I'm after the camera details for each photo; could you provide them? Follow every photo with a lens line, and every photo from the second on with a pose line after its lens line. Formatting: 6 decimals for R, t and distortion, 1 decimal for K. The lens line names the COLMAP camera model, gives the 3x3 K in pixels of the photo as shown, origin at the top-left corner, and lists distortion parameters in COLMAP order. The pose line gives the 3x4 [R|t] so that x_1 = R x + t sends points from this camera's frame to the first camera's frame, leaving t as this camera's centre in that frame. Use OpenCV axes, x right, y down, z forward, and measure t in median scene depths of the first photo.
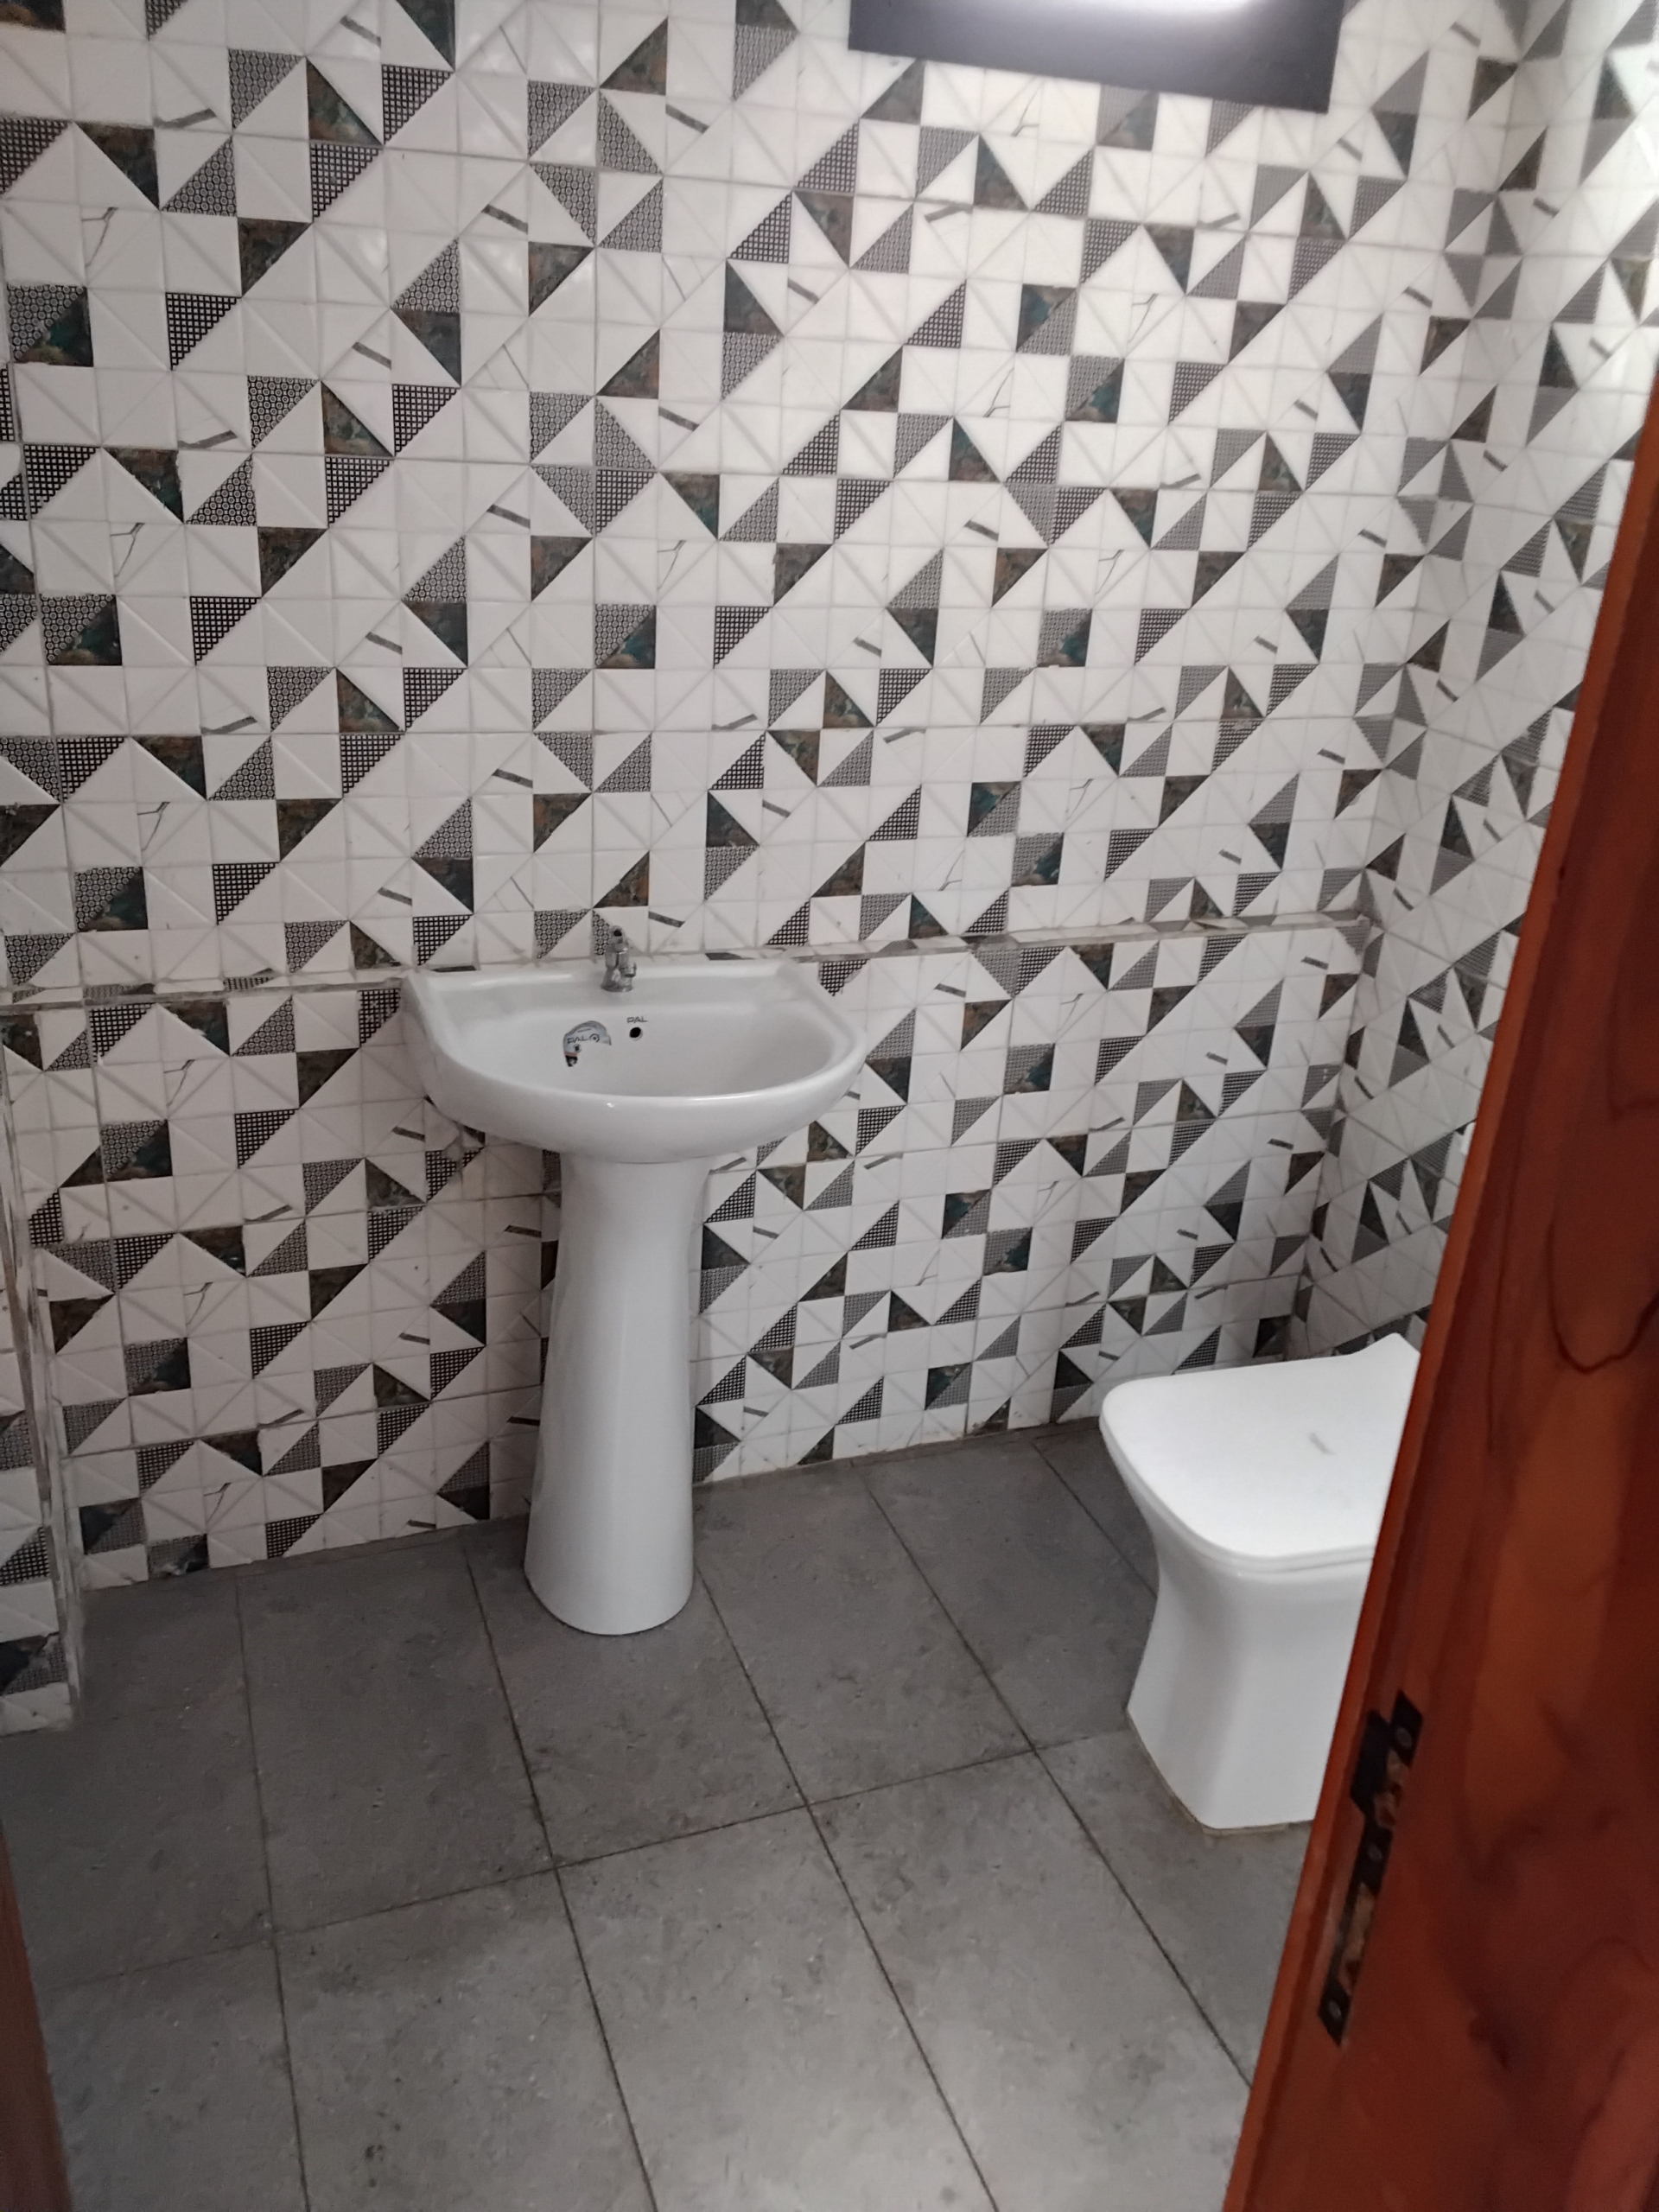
lens RADIAL K [[1659.4, 0, 833.4], [0, 1659.4, 990.4], [0, 0, 1]] dist [0.127369, -0.217286]
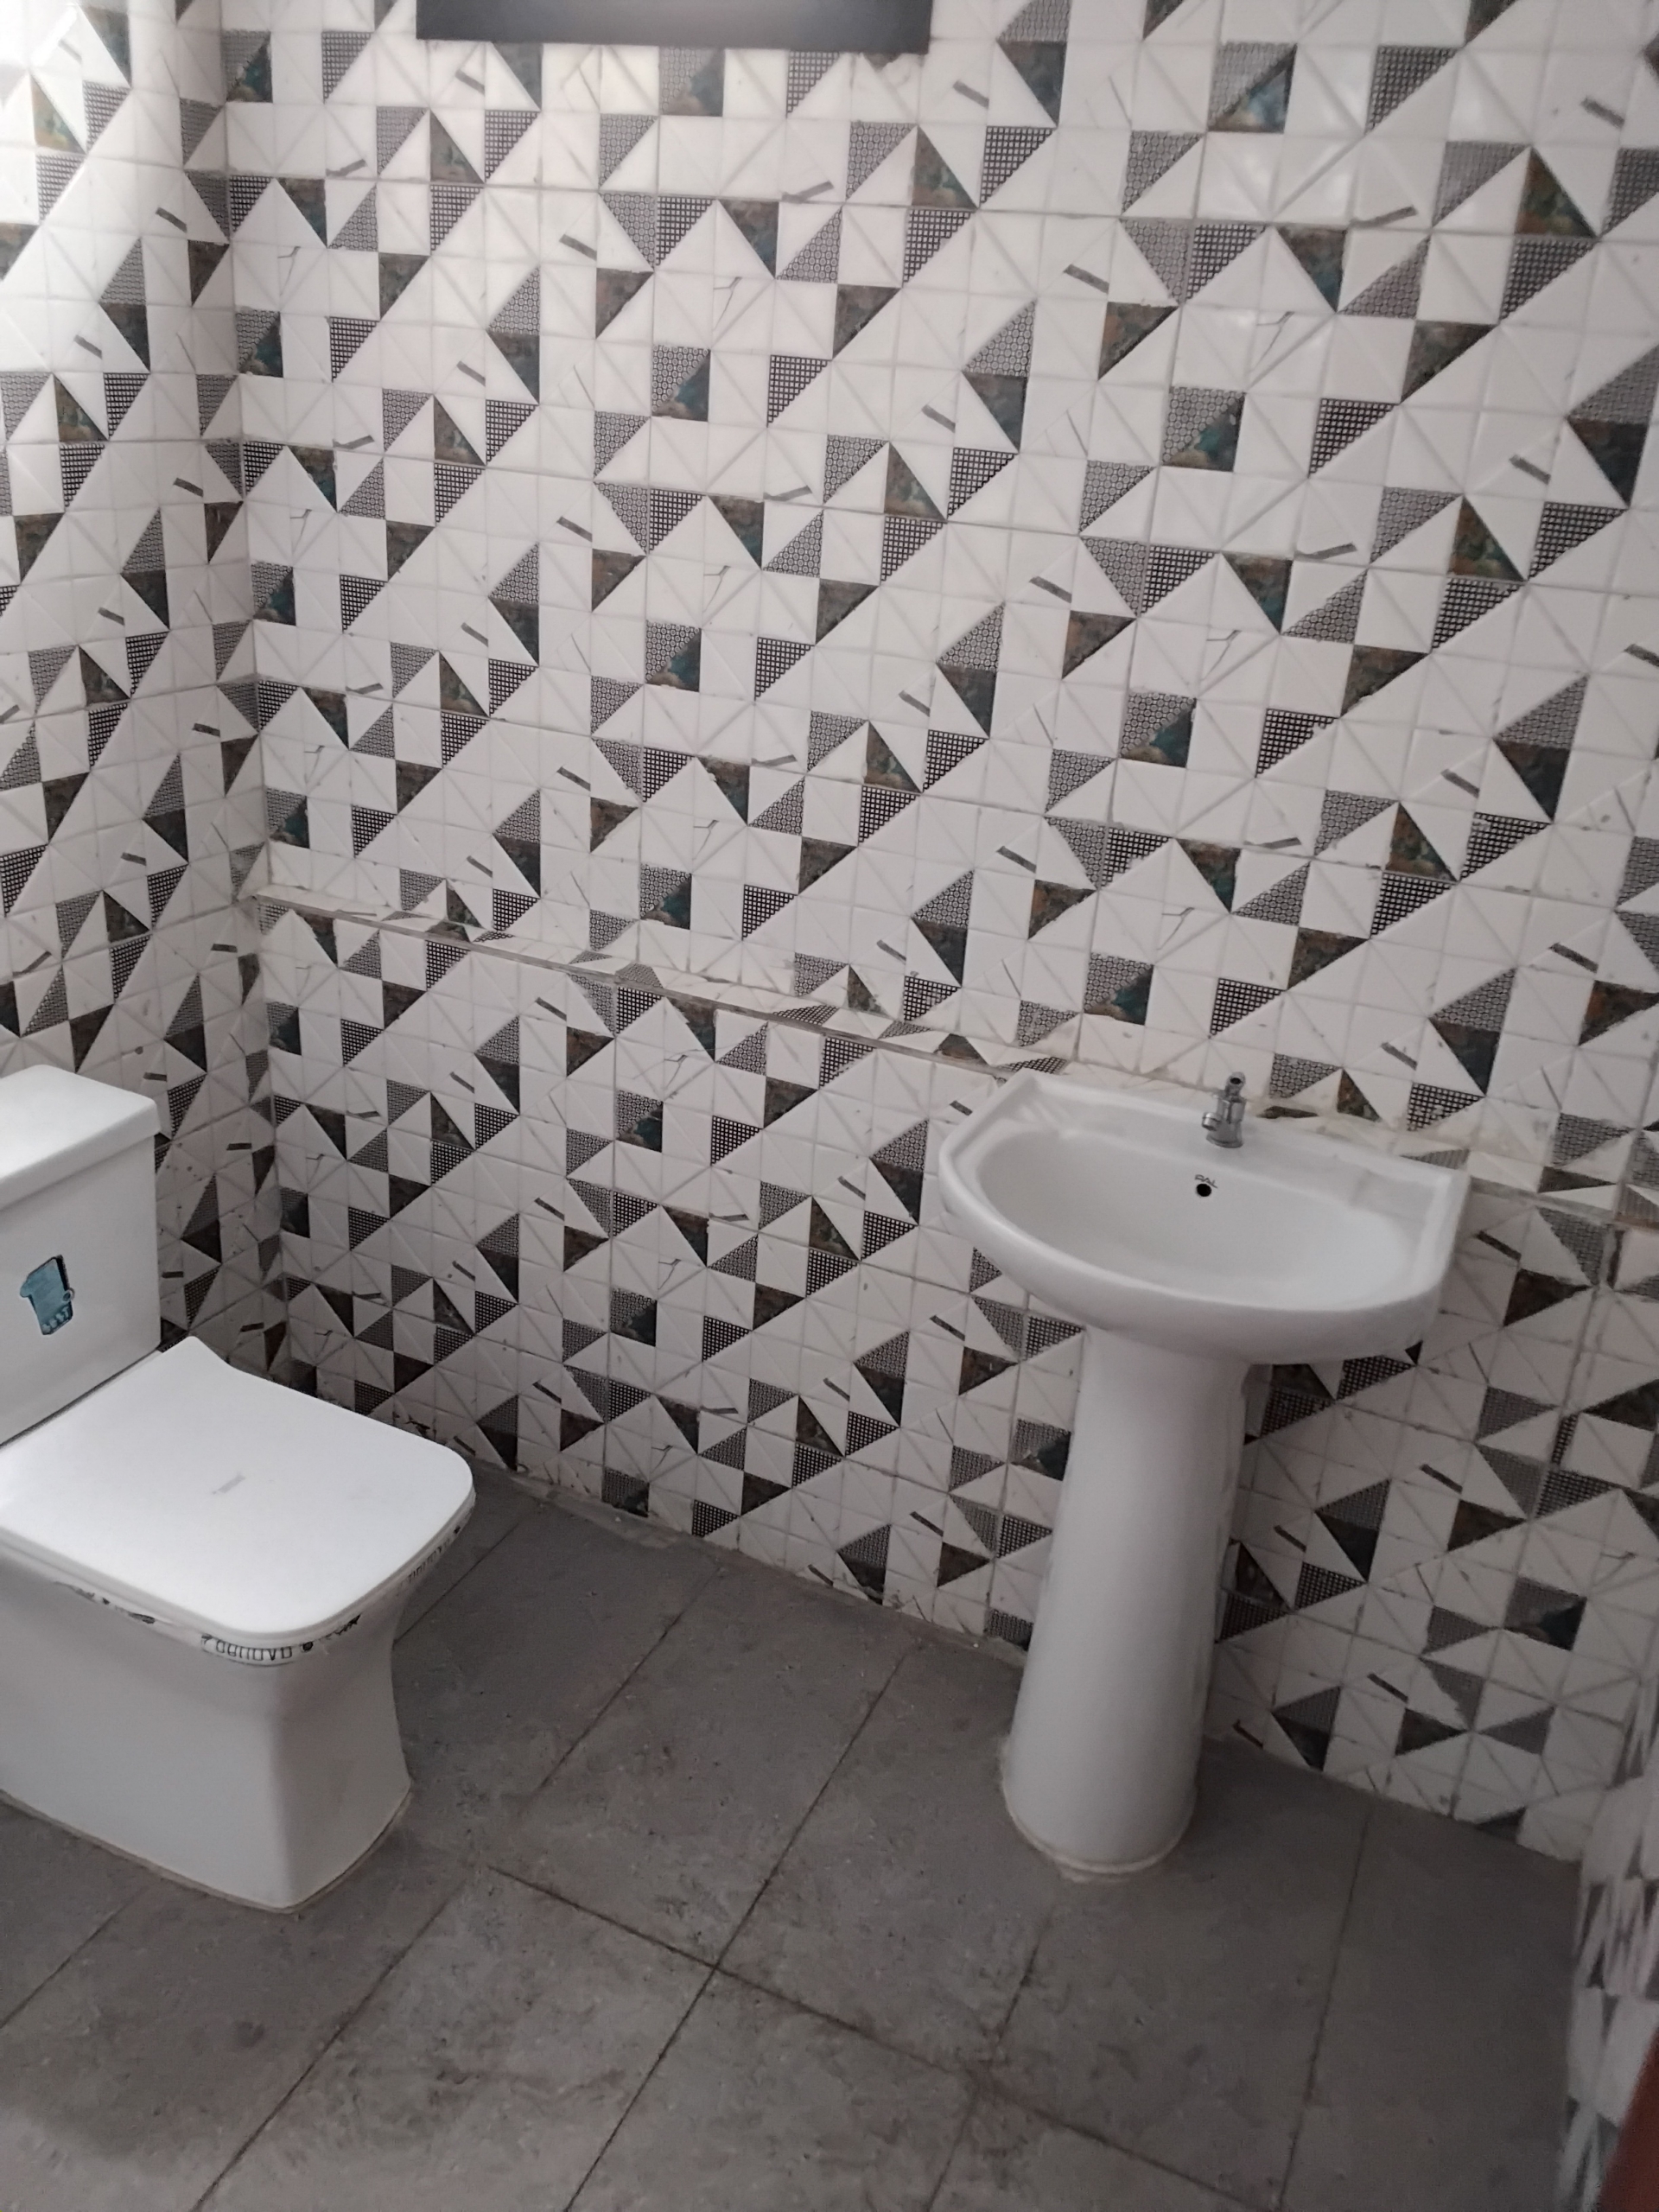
lens RADIAL K [[1795.5, 0, 829.5], [0, 1795.5, 1106.0], [0, 0, 1]] dist [0.092375, -0.118953]
pose [[0.716226, 0.256808, -0.648899, 0.694205], [-0.280083, 0.957437, 0.069771, -0.051141], [0.639197, 0.131773, 0.757669, 0.253712]]
